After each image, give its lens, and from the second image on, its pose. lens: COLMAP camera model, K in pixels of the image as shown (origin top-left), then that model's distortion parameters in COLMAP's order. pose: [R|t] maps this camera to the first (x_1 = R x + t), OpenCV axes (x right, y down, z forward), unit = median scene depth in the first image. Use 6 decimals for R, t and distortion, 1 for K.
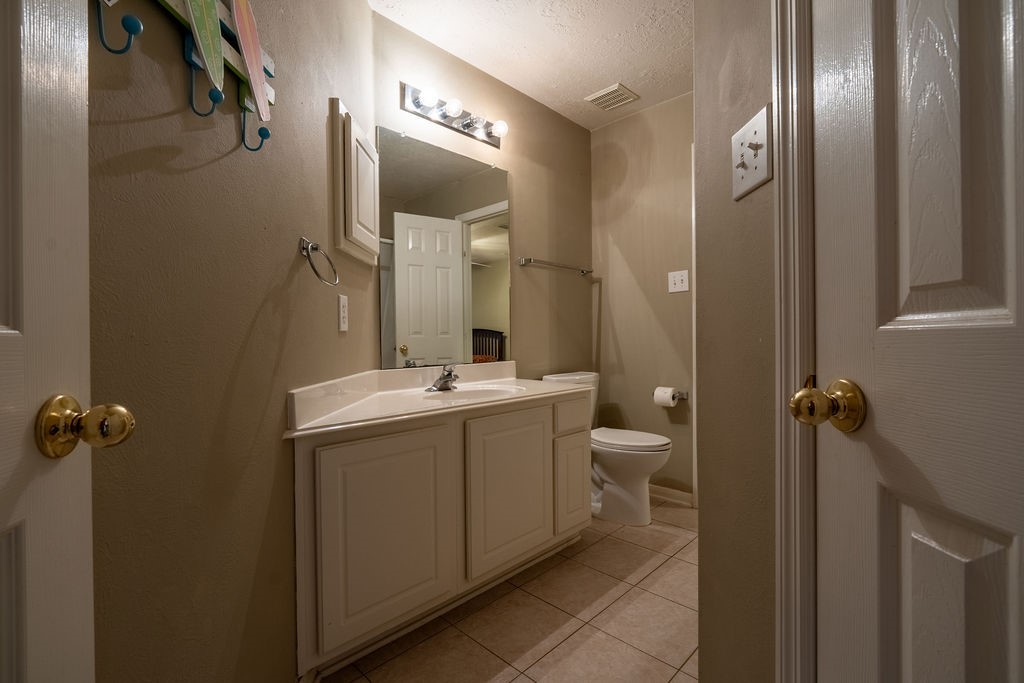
lens RADIAL K [[459.6, 0, 513.3], [0, 459.6, 340.6], [0, 0, 1]] dist [-0.000968, 0.000332]
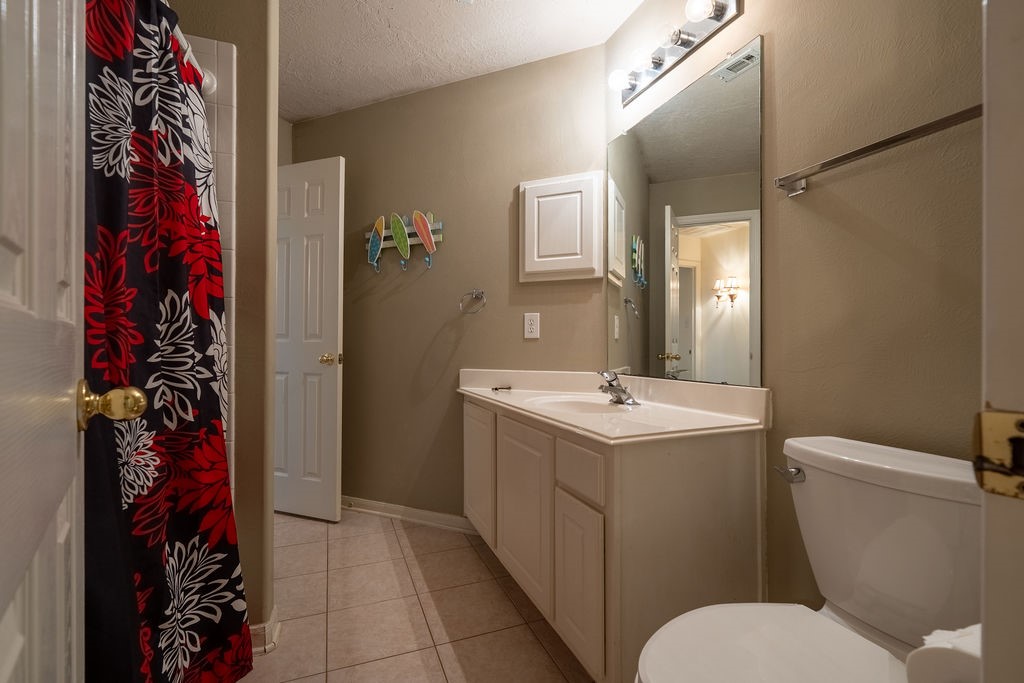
lens RADIAL K [[461.6, 0, 510.8], [0, 461.6, 342.5], [0, 0, 1]] dist [-0.002870, -0.000125]
pose [[-0.416709, 0.006168, -0.909019, 0.558197], [-0.000861, 0.999974, 0.007180, -0.010647], [0.909040, 0.003775, -0.416693, 0.897560]]
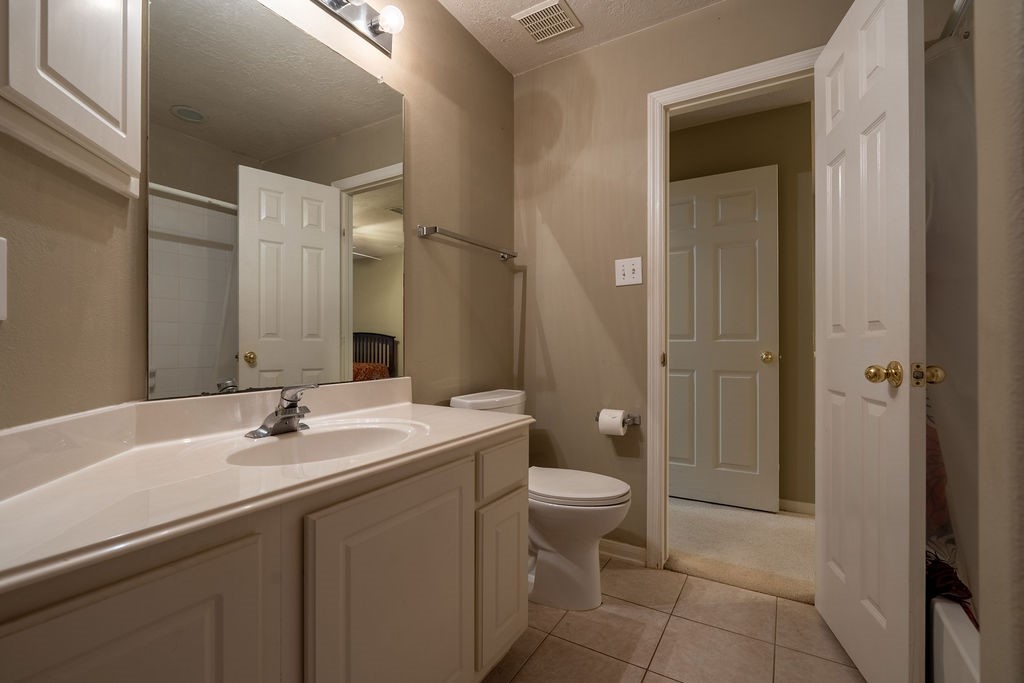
lens RADIAL K [[461.6, 0, 510.8], [0, 461.6, 342.5], [0, 0, 1]] dist [-0.002870, -0.000125]
pose [[0.975283, 0.010523, 0.220710, -0.002929], [-0.008420, 0.999910, -0.010468, -0.000022], [-0.220800, 0.008351, 0.975283, 0.292527]]
